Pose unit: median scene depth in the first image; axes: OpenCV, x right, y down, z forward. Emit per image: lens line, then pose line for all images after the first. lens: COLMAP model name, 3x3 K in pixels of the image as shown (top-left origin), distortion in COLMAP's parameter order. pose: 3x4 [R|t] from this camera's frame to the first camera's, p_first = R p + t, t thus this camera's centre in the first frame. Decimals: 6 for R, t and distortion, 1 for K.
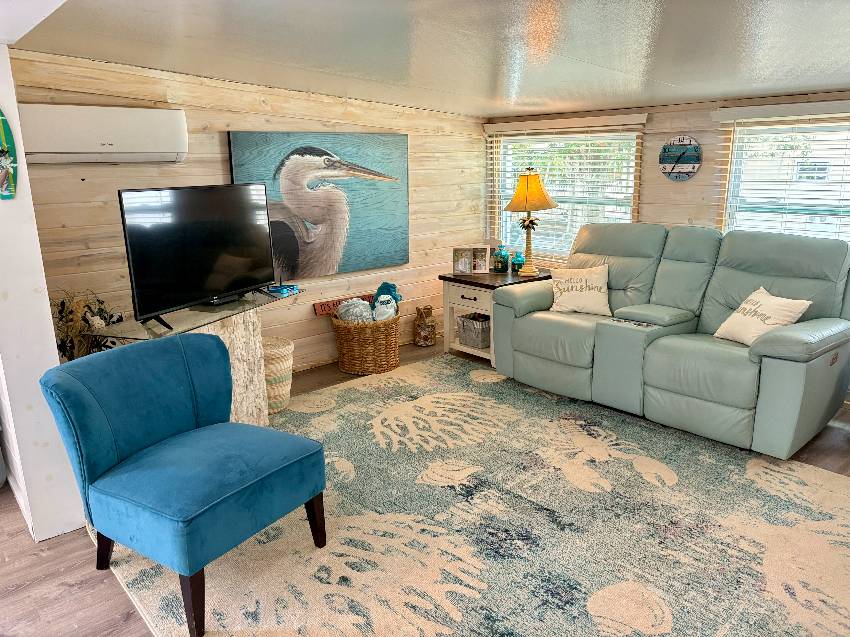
lens RADIAL K [[642.3, 0, 430.9], [0, 642.3, 321.6], [0, 0, 1]] dist [0.002616, -0.011751]
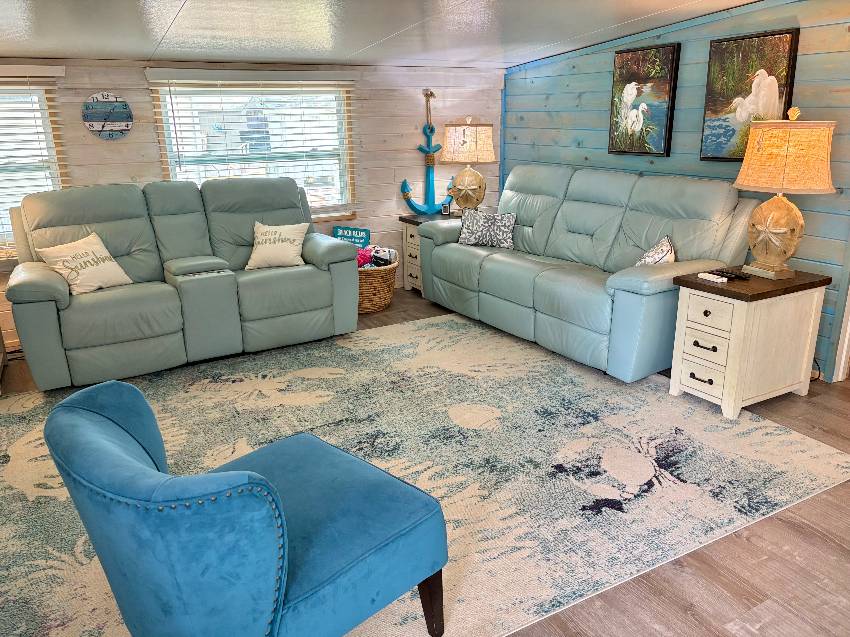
lens RADIAL K [[642.3, 0, 431.5], [0, 642.3, 319.0], [0, 0, 1]] dist [0.002616, -0.011751]
pose [[0.193919, -0.272590, 0.942385, -0.596361], [0.249440, 0.942749, 0.221367, -0.064366], [-0.948776, 0.192141, 0.250812, 0.395566]]
